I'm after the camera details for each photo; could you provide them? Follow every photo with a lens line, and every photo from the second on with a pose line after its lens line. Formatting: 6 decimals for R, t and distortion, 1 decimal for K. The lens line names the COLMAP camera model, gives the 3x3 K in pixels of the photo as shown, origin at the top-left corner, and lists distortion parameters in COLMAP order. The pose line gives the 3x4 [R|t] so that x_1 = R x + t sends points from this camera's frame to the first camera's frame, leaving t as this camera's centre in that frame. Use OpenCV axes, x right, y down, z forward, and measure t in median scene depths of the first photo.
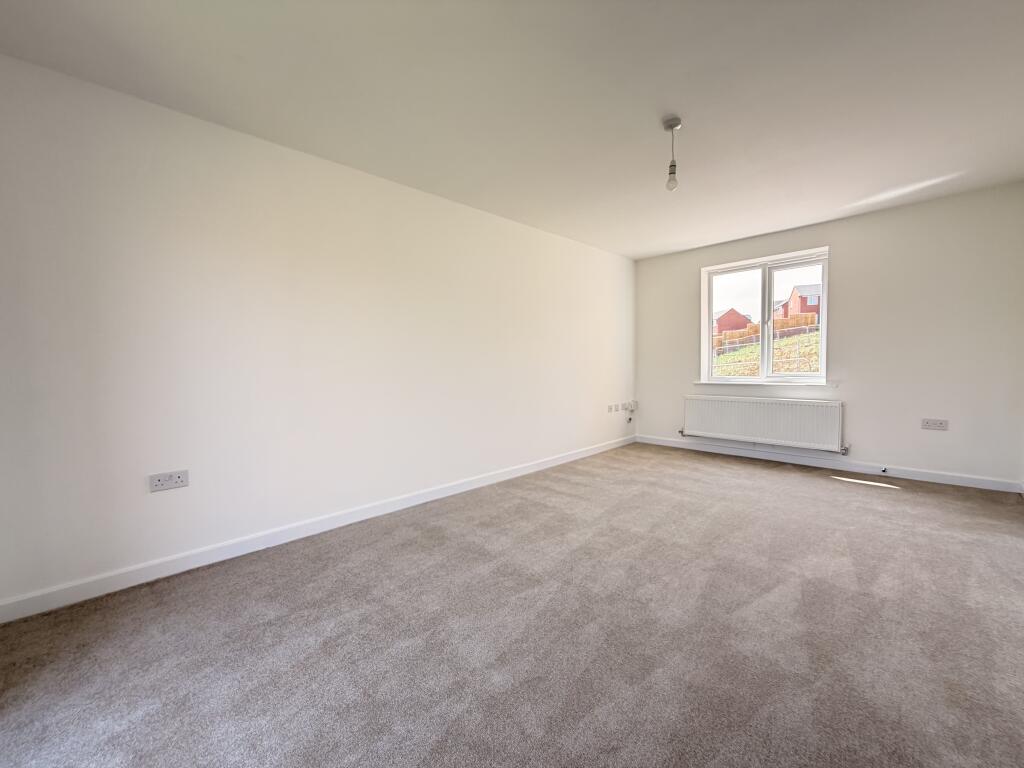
lens RADIAL K [[410.8, 0, 507.9], [0, 410.8, 380.5], [0, 0, 1]] dist [0.001548, -0.000964]
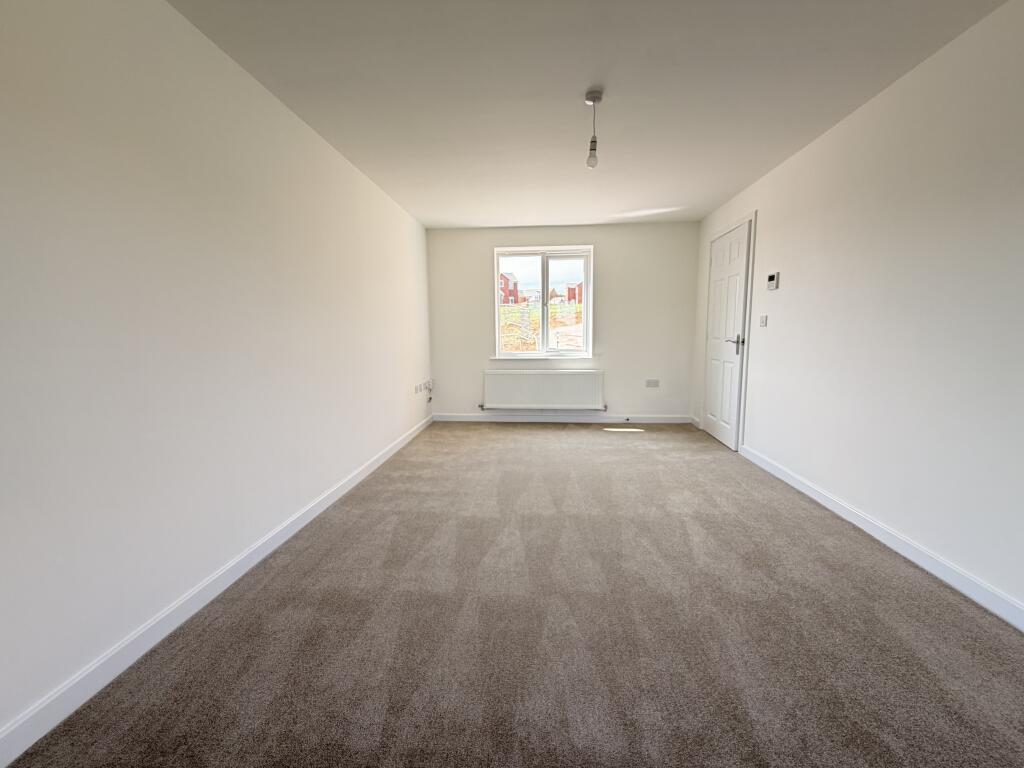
lens RADIAL K [[410.8, 0, 516.1], [0, 410.8, 383.6], [0, 0, 1]] dist [0.001548, -0.000964]
pose [[0.752896, -0.072210, 0.654166, -0.254920], [0.023738, 0.996295, 0.082655, -0.021618], [-0.657711, -0.046702, 0.751821, 0.220481]]
